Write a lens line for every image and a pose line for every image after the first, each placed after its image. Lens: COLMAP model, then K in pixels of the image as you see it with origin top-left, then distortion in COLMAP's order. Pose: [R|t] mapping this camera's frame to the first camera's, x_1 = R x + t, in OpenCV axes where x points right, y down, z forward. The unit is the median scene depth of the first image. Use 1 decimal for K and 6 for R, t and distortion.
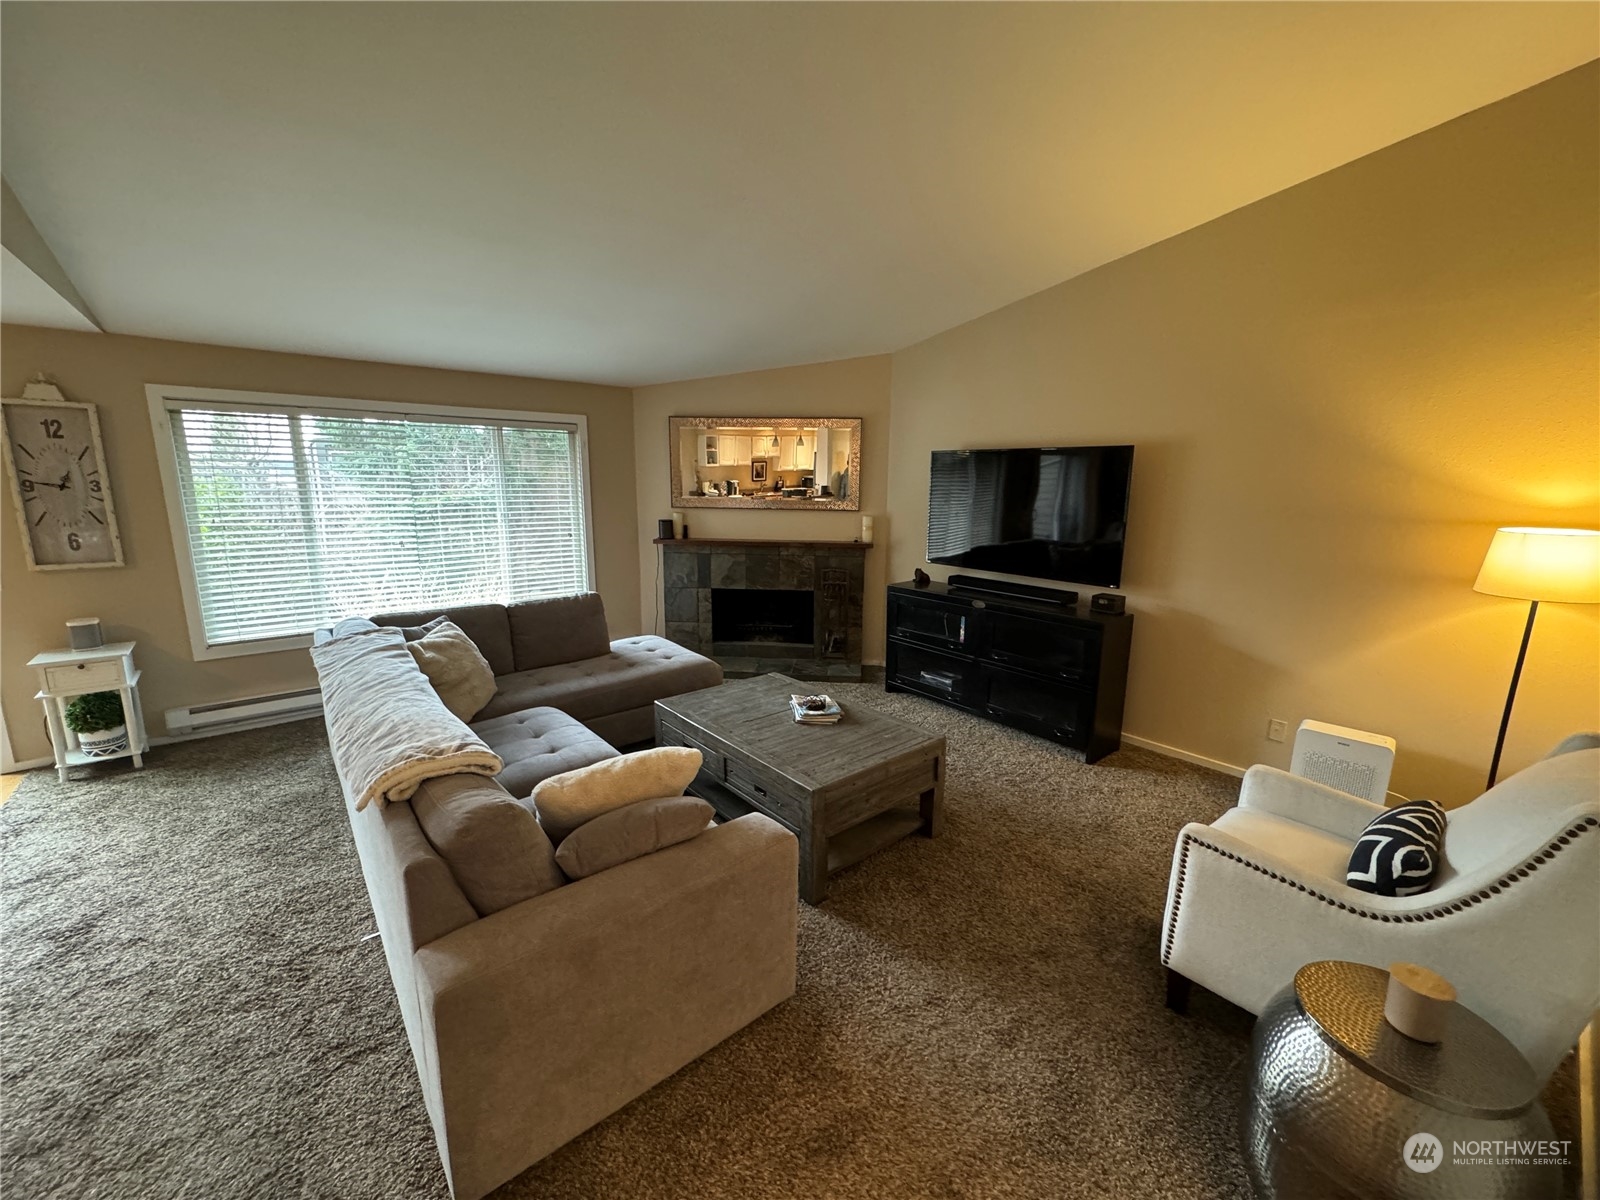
lens RADIAL K [[642.7, 0, 801.0], [0, 642.7, 603.6], [0, 0, 1]] dist [0.000630, 0.000300]
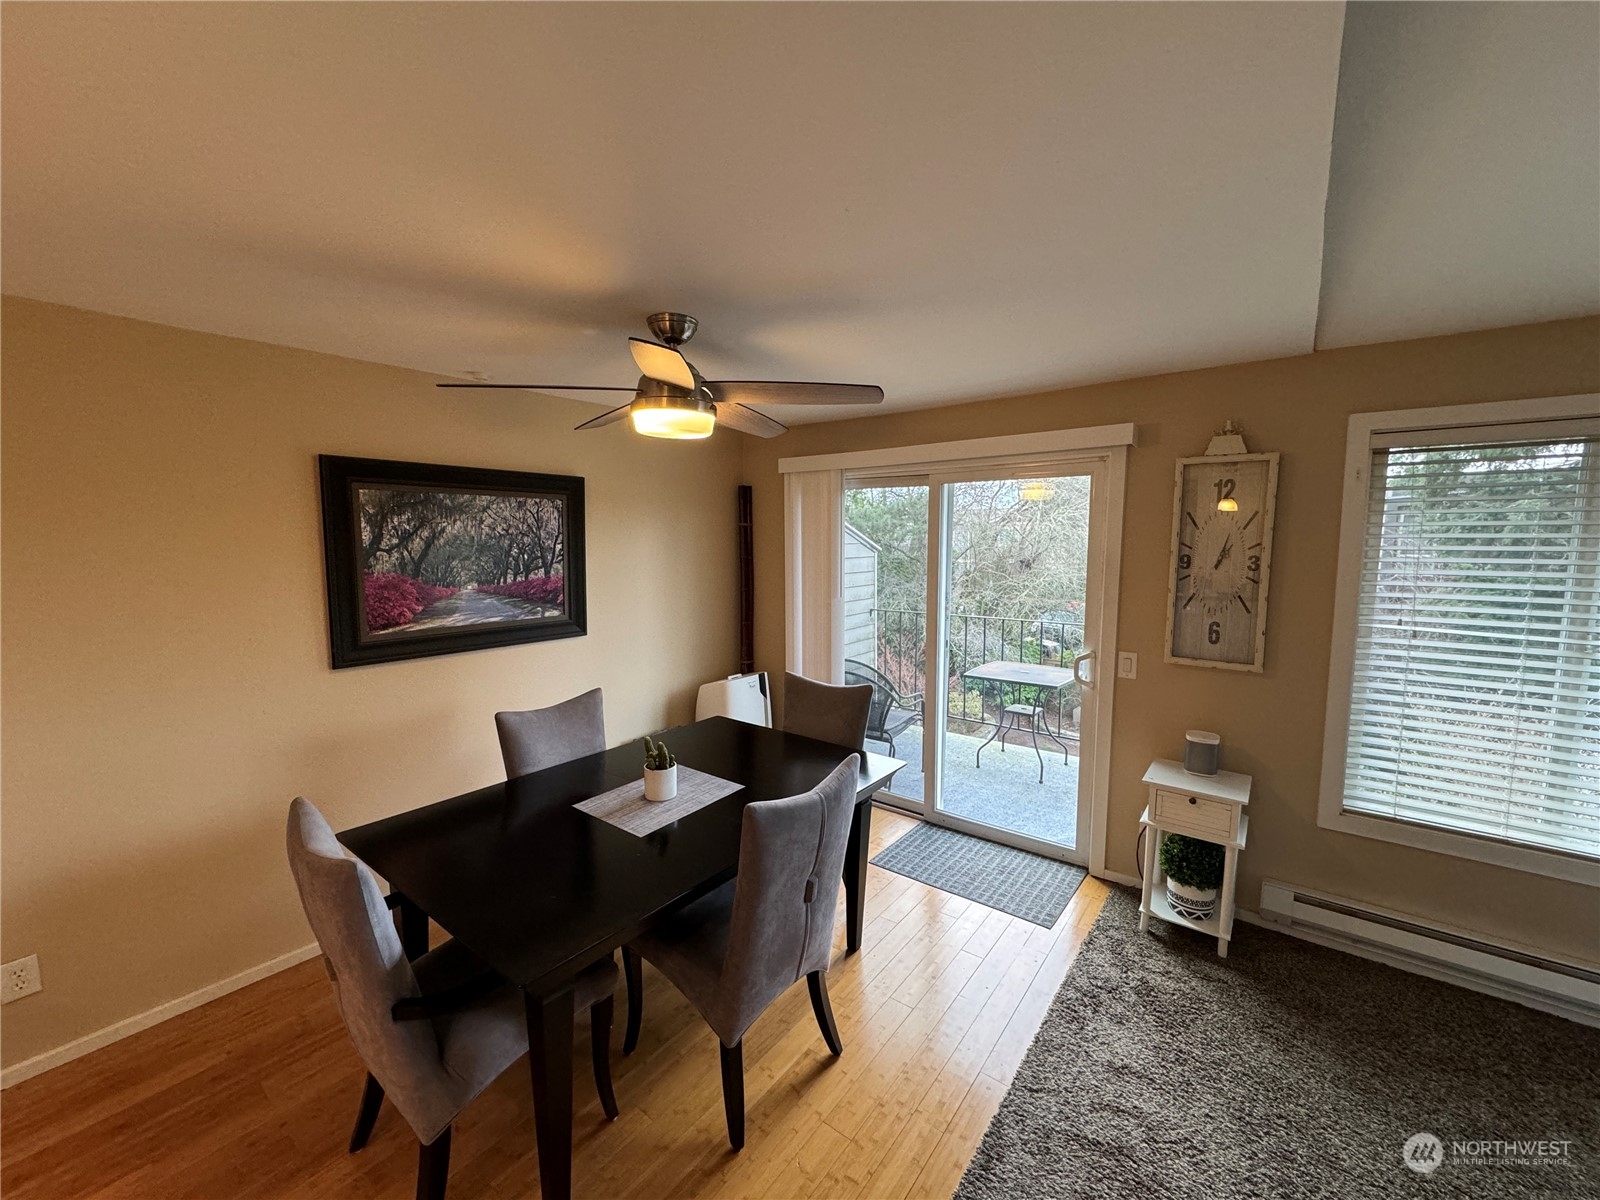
lens RADIAL K [[642.7, 0, 799.9], [0, 642.7, 600.8], [0, 0, 1]] dist [0.000630, 0.000300]
pose [[0.225944, 0.089462, -0.970024, -0.492285], [-0.181045, 0.982282, 0.048423, -0.081167], [0.957169, 0.164678, 0.238137, 0.329080]]
